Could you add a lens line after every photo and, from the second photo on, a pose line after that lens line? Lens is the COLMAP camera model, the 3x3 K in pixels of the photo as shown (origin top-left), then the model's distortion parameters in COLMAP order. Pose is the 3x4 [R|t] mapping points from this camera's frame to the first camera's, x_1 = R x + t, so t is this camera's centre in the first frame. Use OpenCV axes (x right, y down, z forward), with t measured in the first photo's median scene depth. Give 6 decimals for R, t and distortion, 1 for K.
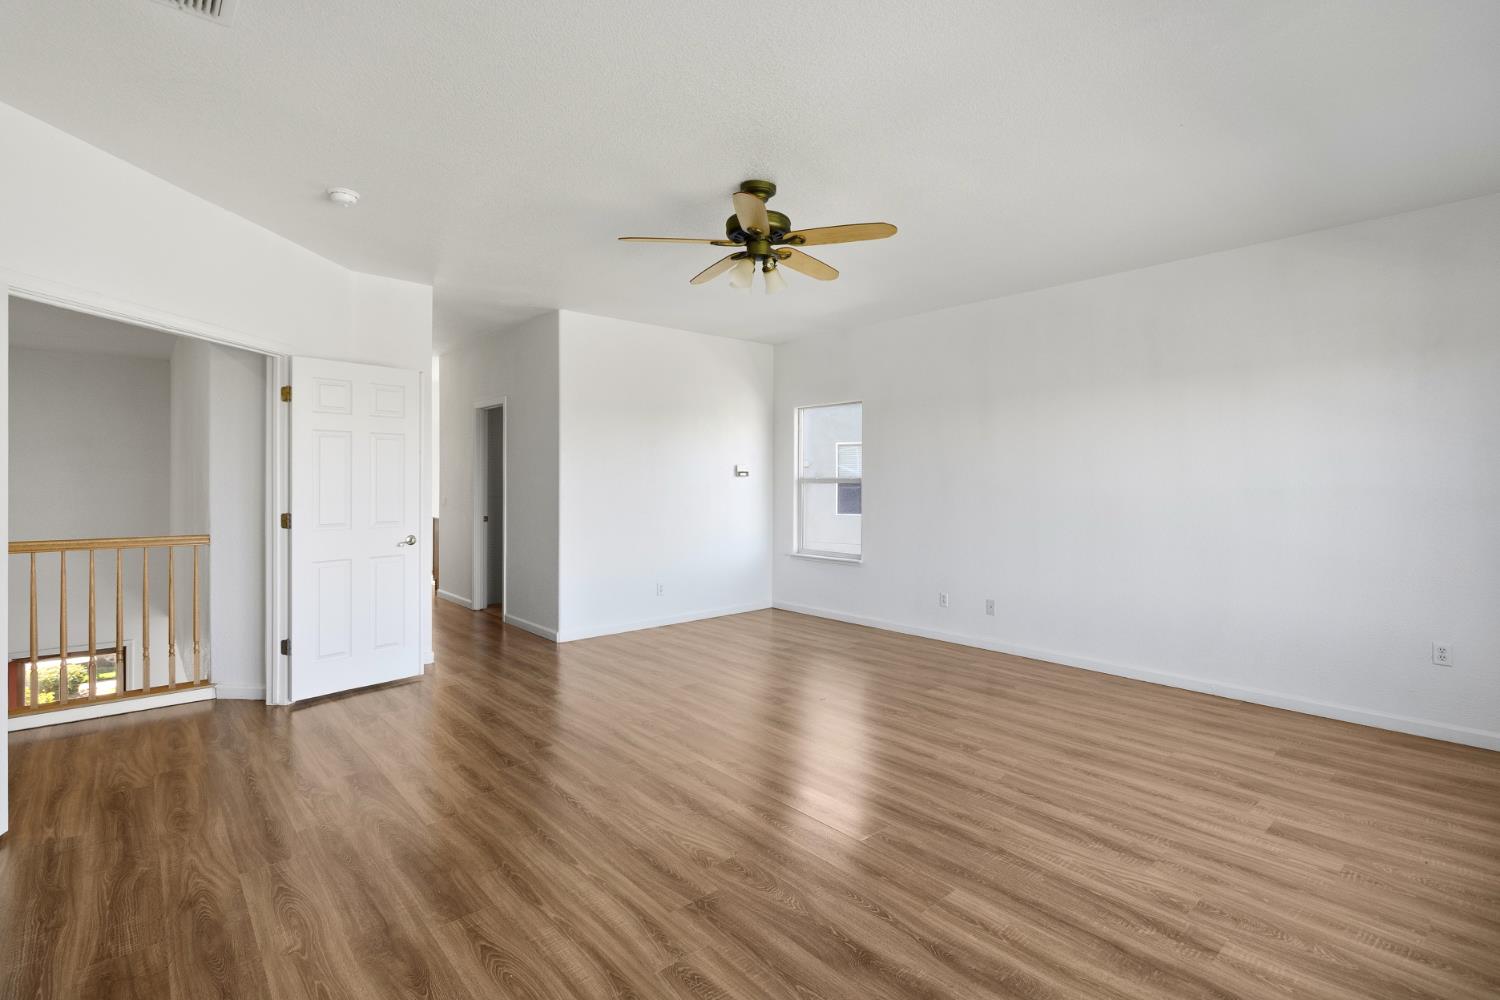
lens RADIAL K [[706.6, 0, 755.0], [0, 706.6, 486.0], [0, 0, 1]] dist [0.000221, -0.000260]
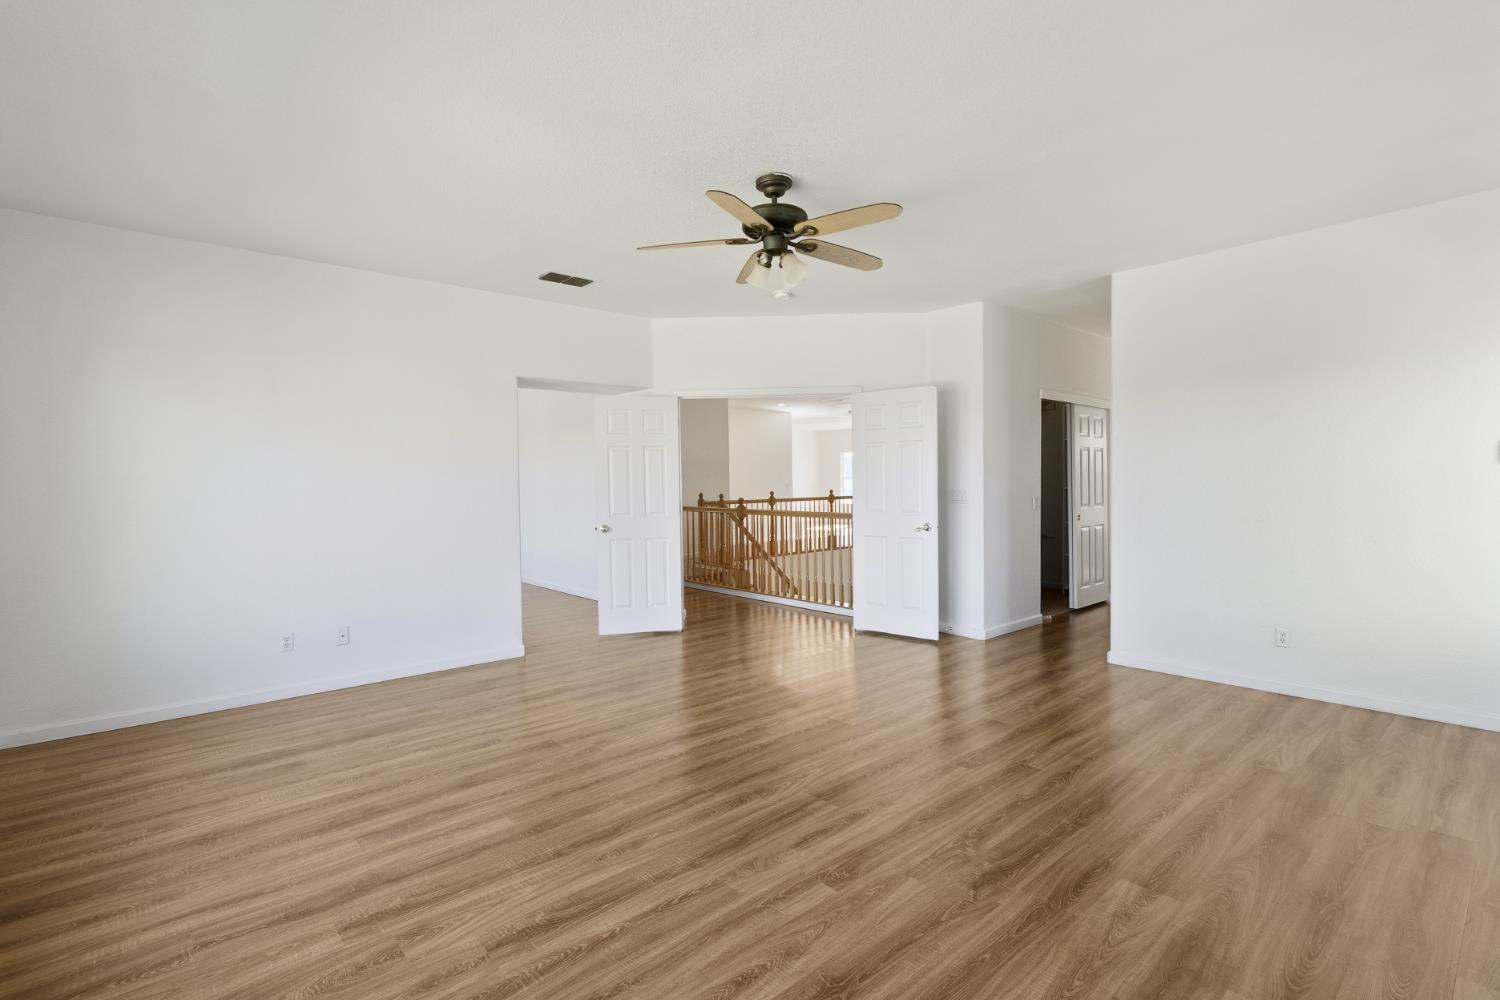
lens RADIAL K [[706.6, 0, 755.0], [0, 706.6, 486.0], [0, 0, 1]] dist [0.000221, -0.000260]
pose [[0.002223, 0.011957, -0.999926, 1.514332], [0.001295, 0.999928, 0.011960, -0.018762], [0.999997, -0.001321, 0.002208, 1.438222]]
